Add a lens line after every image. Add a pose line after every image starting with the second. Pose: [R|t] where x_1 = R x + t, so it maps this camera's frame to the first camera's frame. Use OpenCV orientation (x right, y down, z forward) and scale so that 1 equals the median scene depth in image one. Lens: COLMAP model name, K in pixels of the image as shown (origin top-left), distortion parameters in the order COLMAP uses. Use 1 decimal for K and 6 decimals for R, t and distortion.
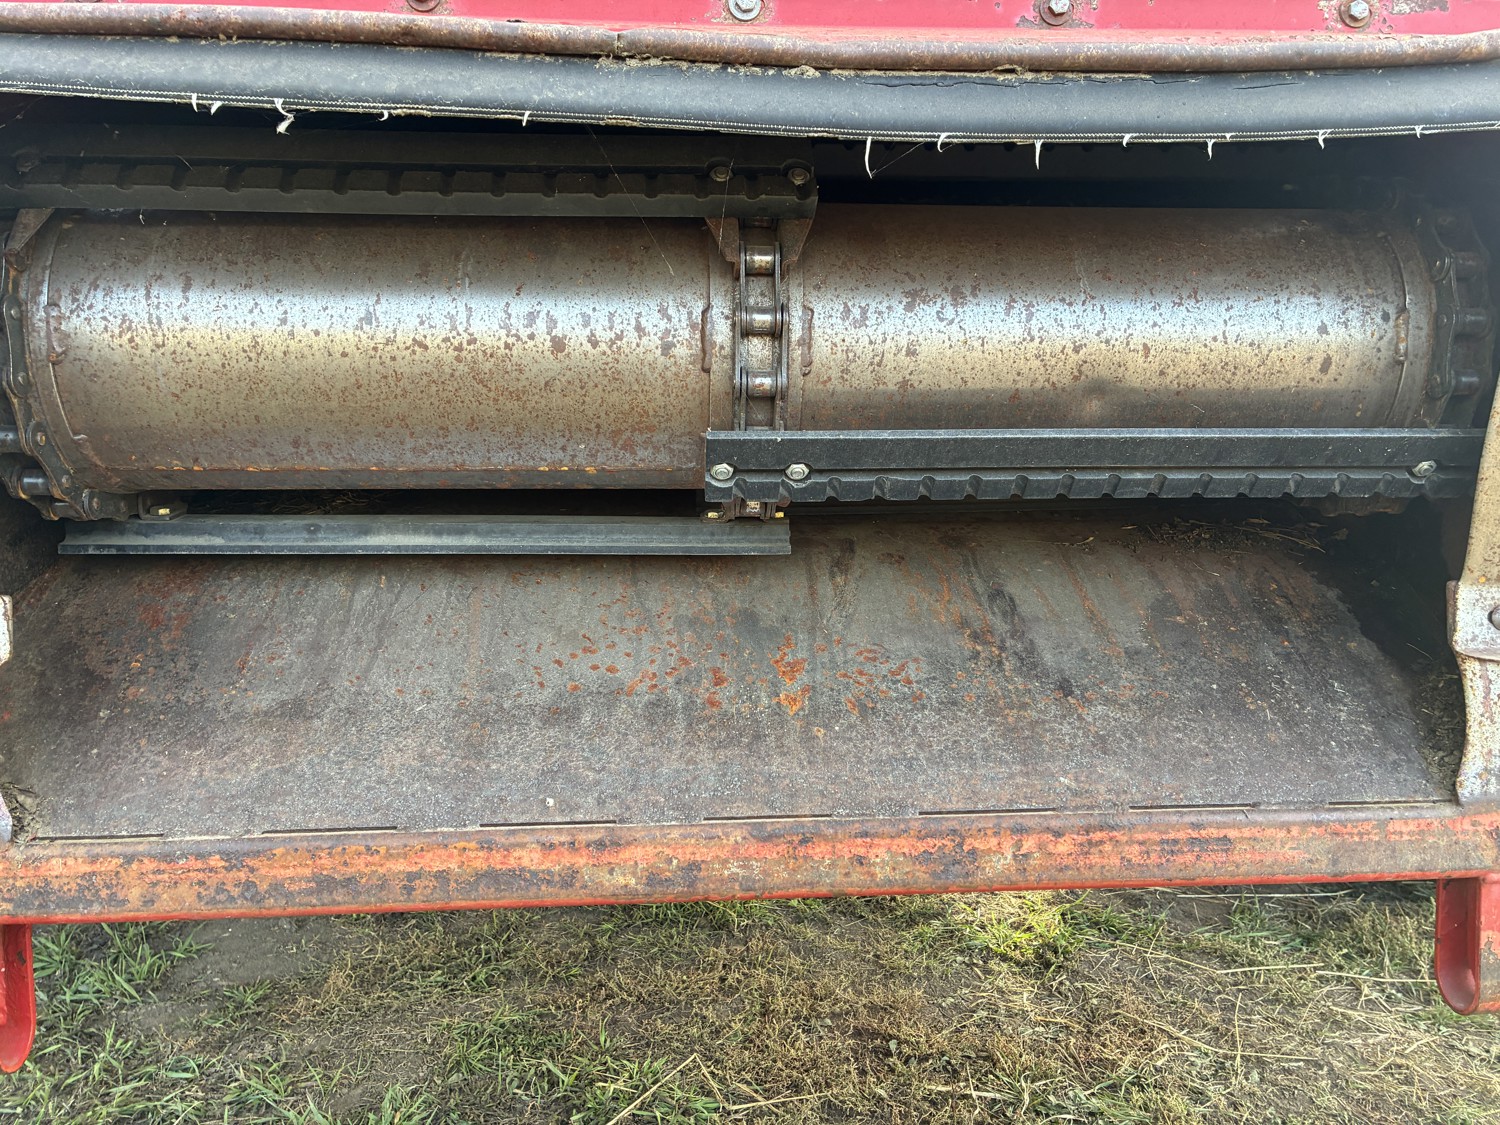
lens RADIAL K [[1121.7, 0, 750.0], [0, 1121.7, 562.5], [0, 0, 1]] dist [0.039143, -0.039375]
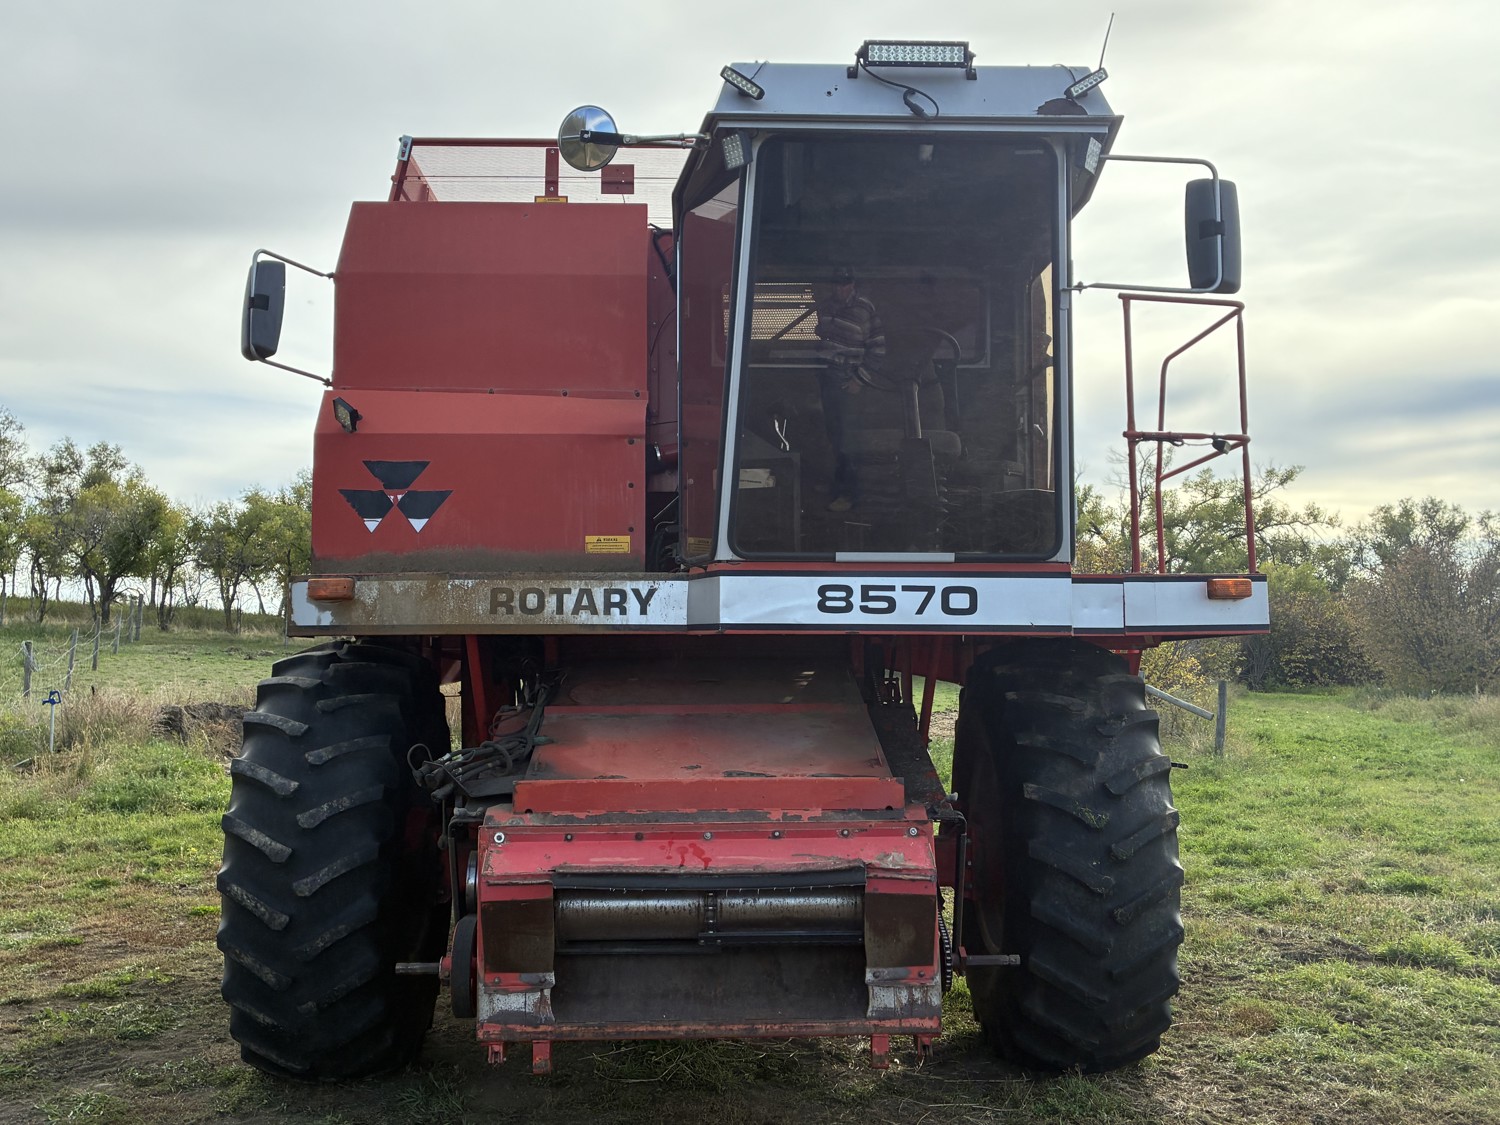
lens RADIAL K [[1454.6, 0, 716.1], [0, 1454.6, 559.4], [0, 0, 1]] dist [0.021302, 0.003882]
pose [[0.998789, -0.007862, -0.048563, 0.319515], [0.001544, 0.991670, -0.128796, -0.825137], [0.049171, 0.128565, 0.990481, -4.861373]]
